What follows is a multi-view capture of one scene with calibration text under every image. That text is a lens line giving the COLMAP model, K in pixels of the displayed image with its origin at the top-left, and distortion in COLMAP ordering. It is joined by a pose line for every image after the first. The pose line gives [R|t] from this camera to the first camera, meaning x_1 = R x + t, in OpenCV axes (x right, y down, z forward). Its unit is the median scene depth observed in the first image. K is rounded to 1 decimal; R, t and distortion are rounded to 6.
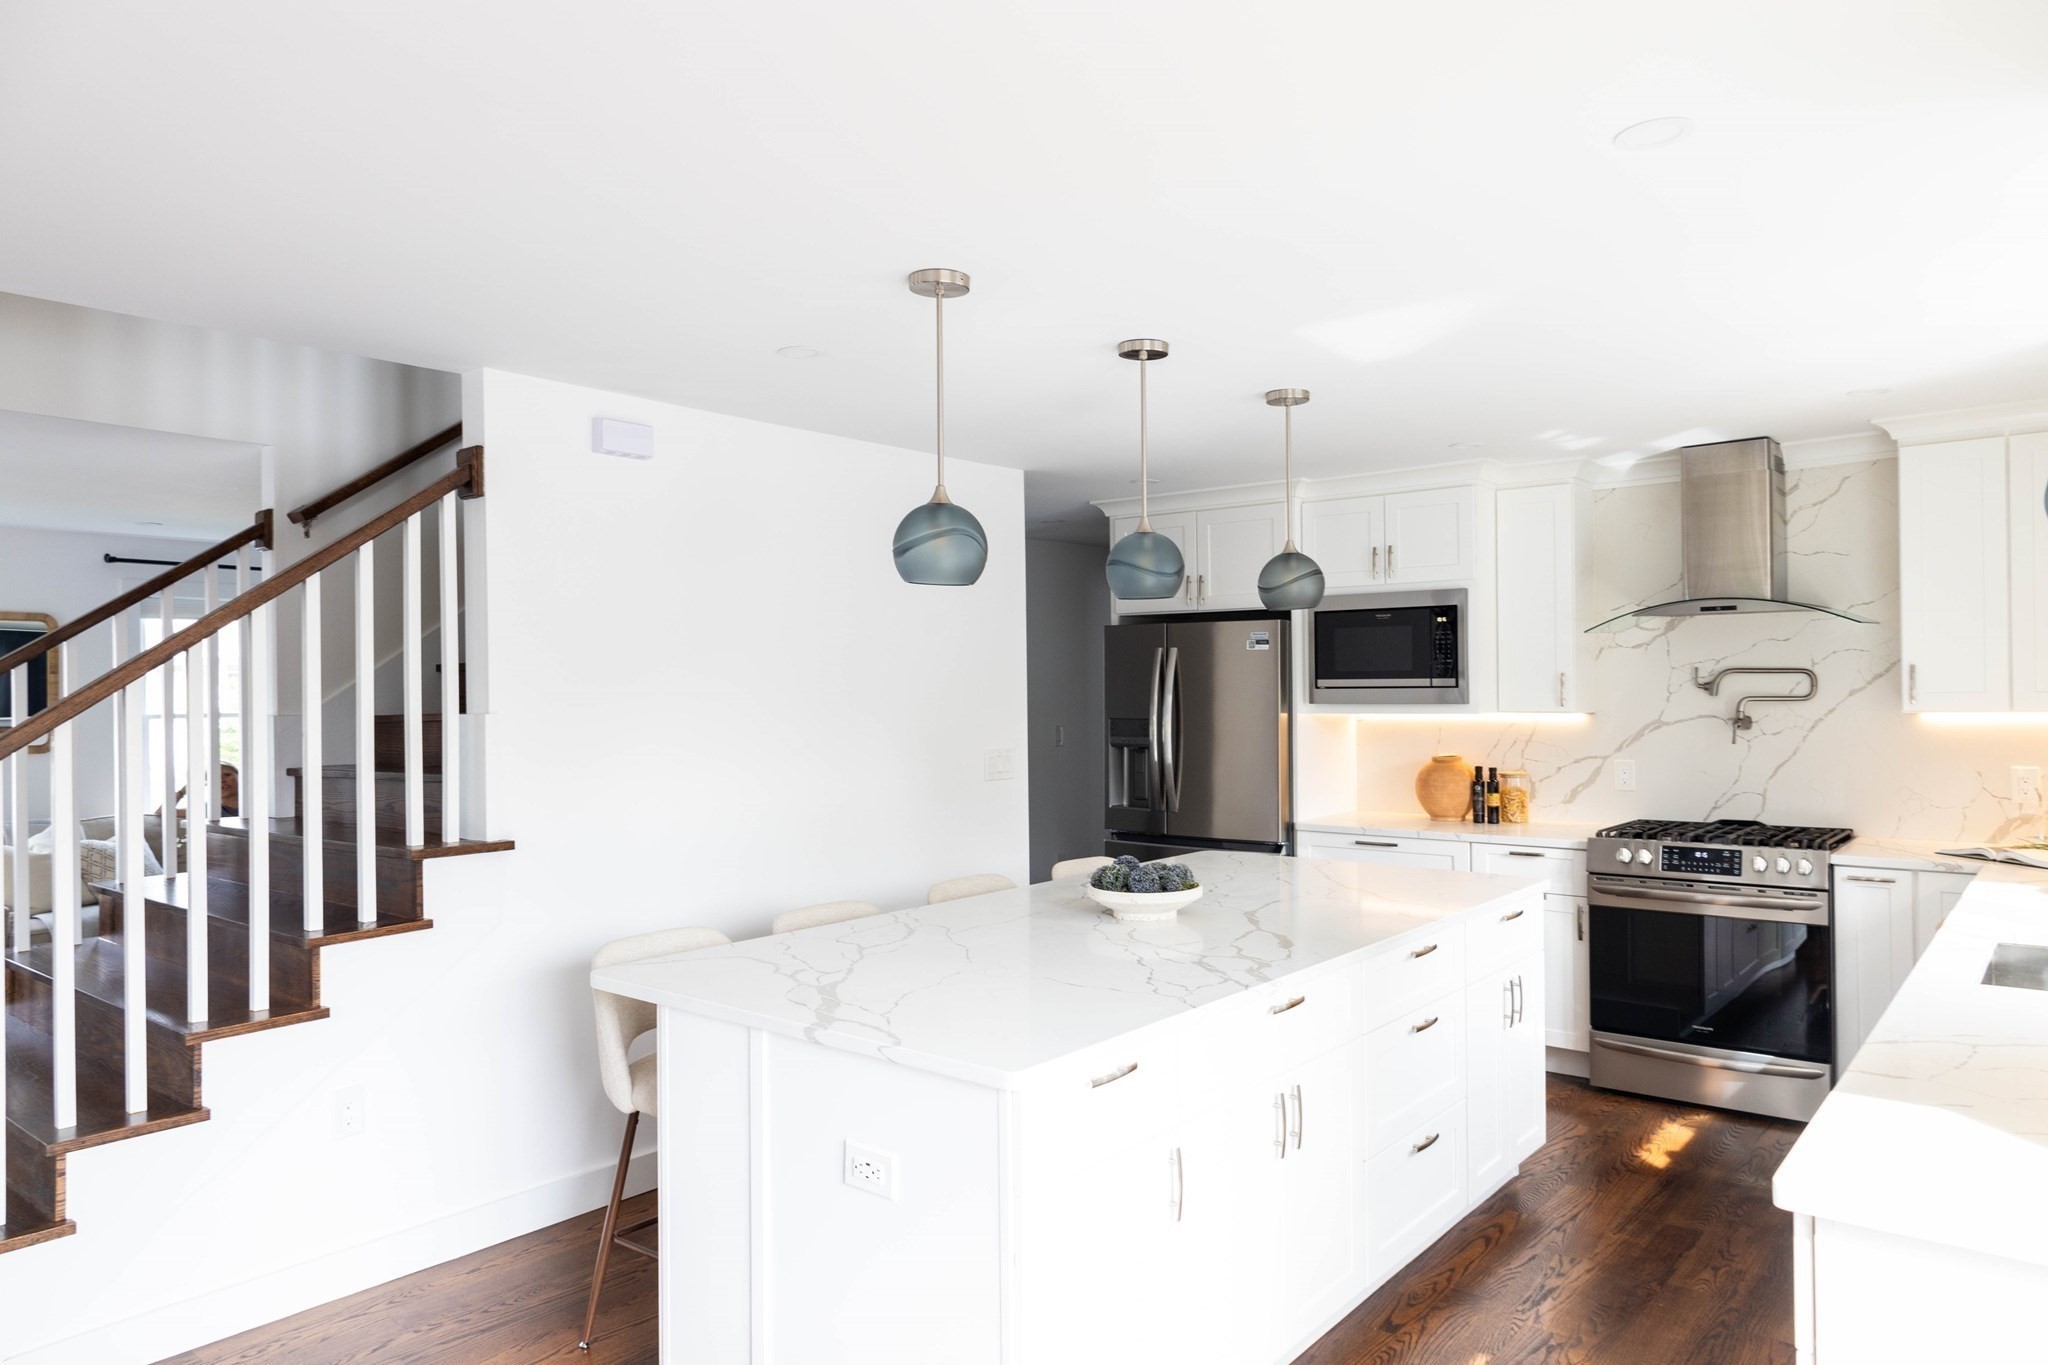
lens RADIAL K [[1329.6, 0, 1098.1], [0, 1329.6, 679.5], [0, 0, 1]] dist [-0.004050, 0.004768]
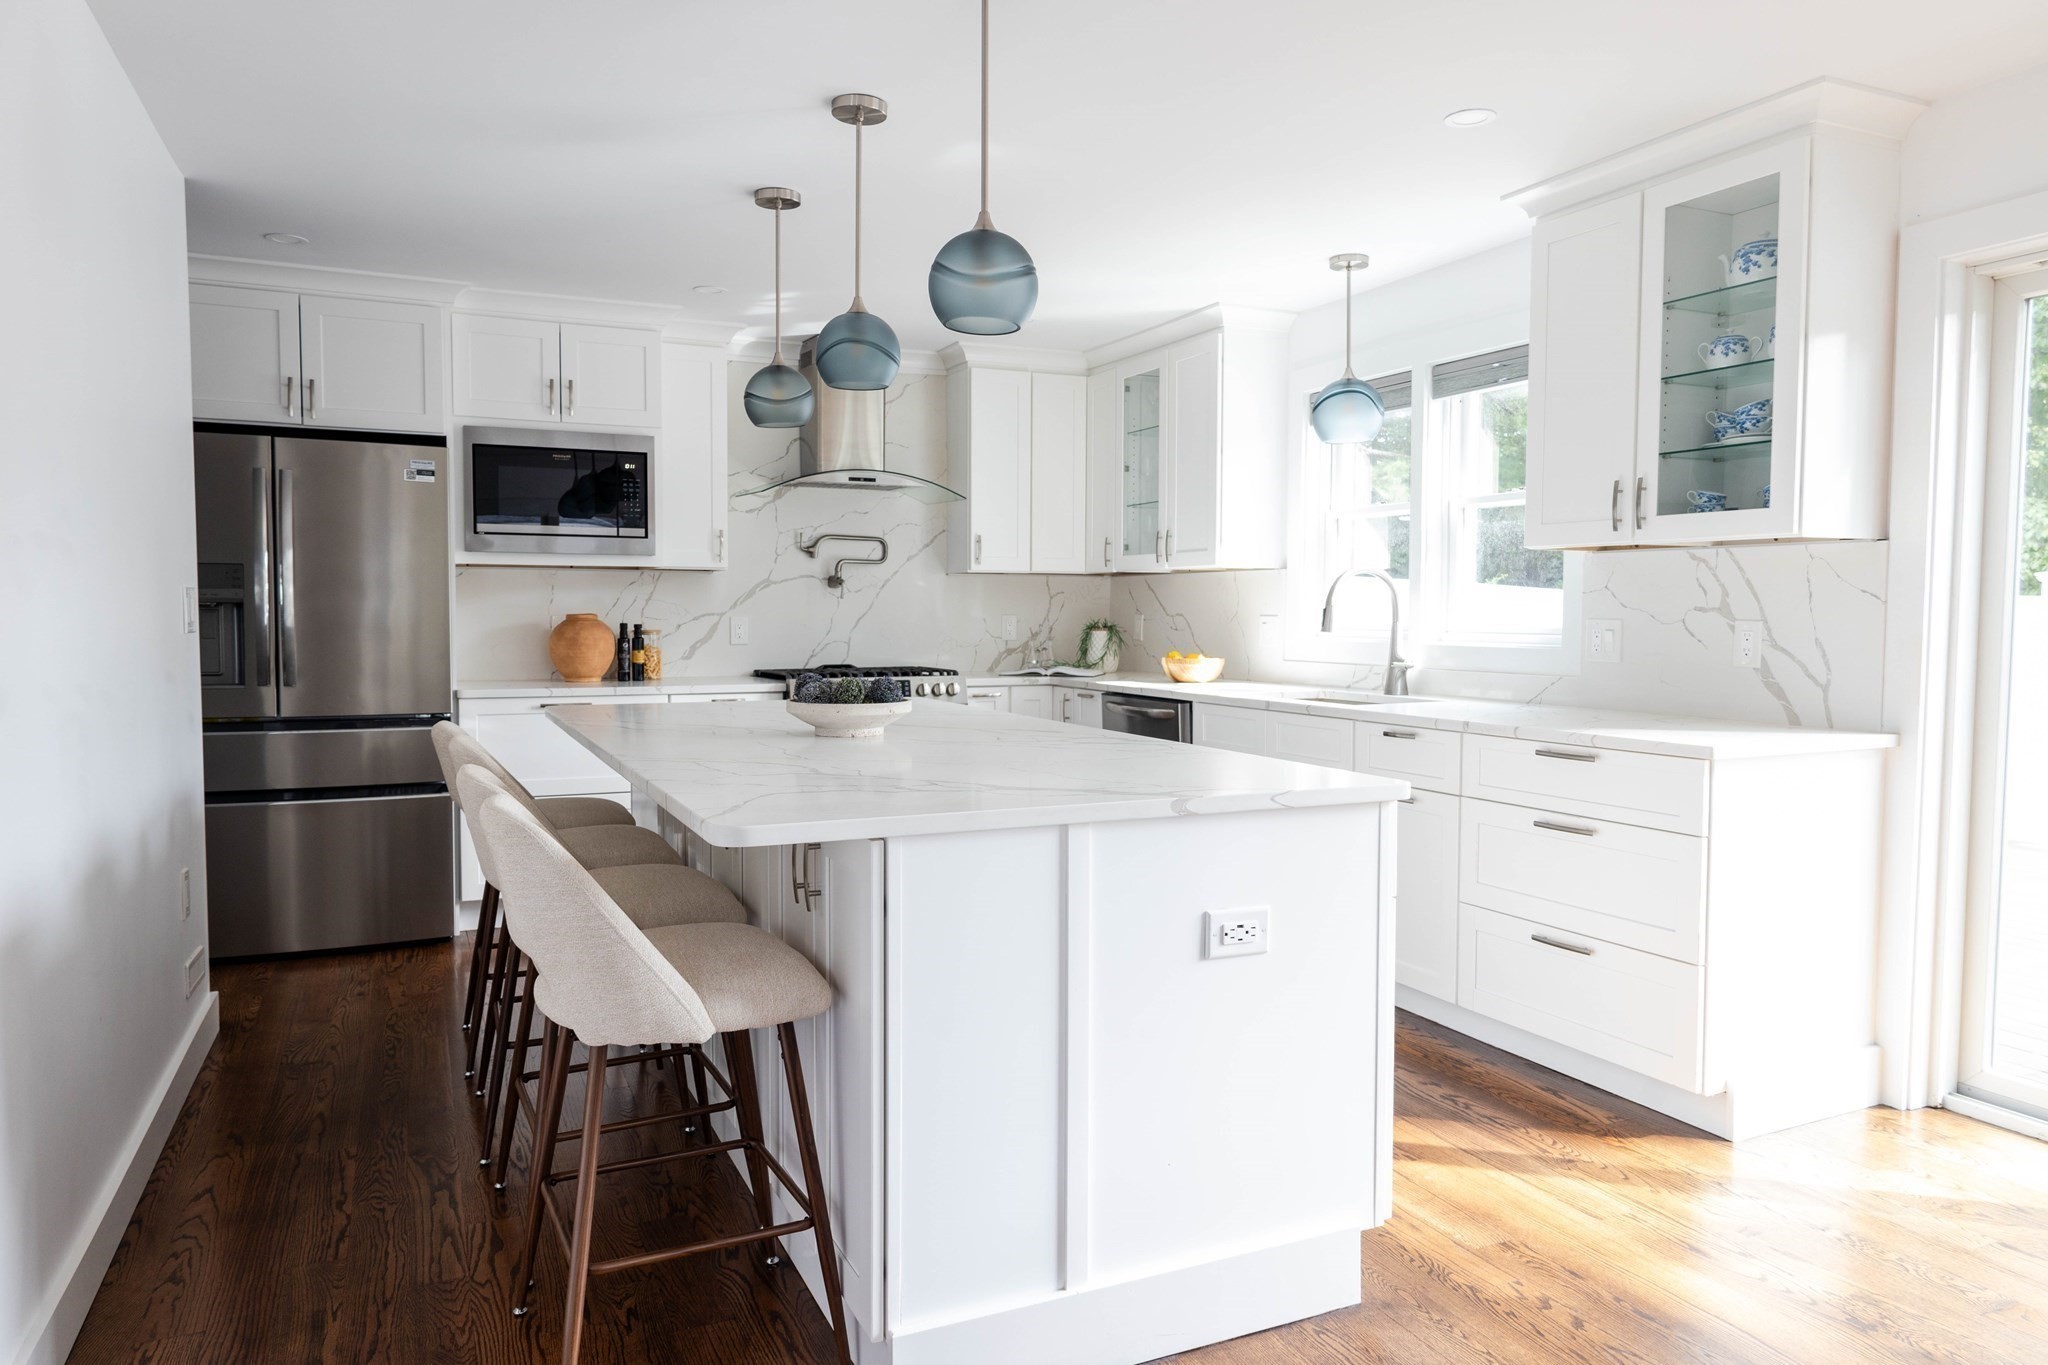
lens RADIAL K [[1329.6, 0, 1028.9], [0, 1329.6, 684.8], [0, 0, 1]] dist [-0.004050, 0.004768]
pose [[0.456227, -0.038524, 0.889029, -0.467100], [-0.010719, 0.998752, 0.048779, 0.062130], [-0.889799, -0.031784, 0.455245, 0.301305]]
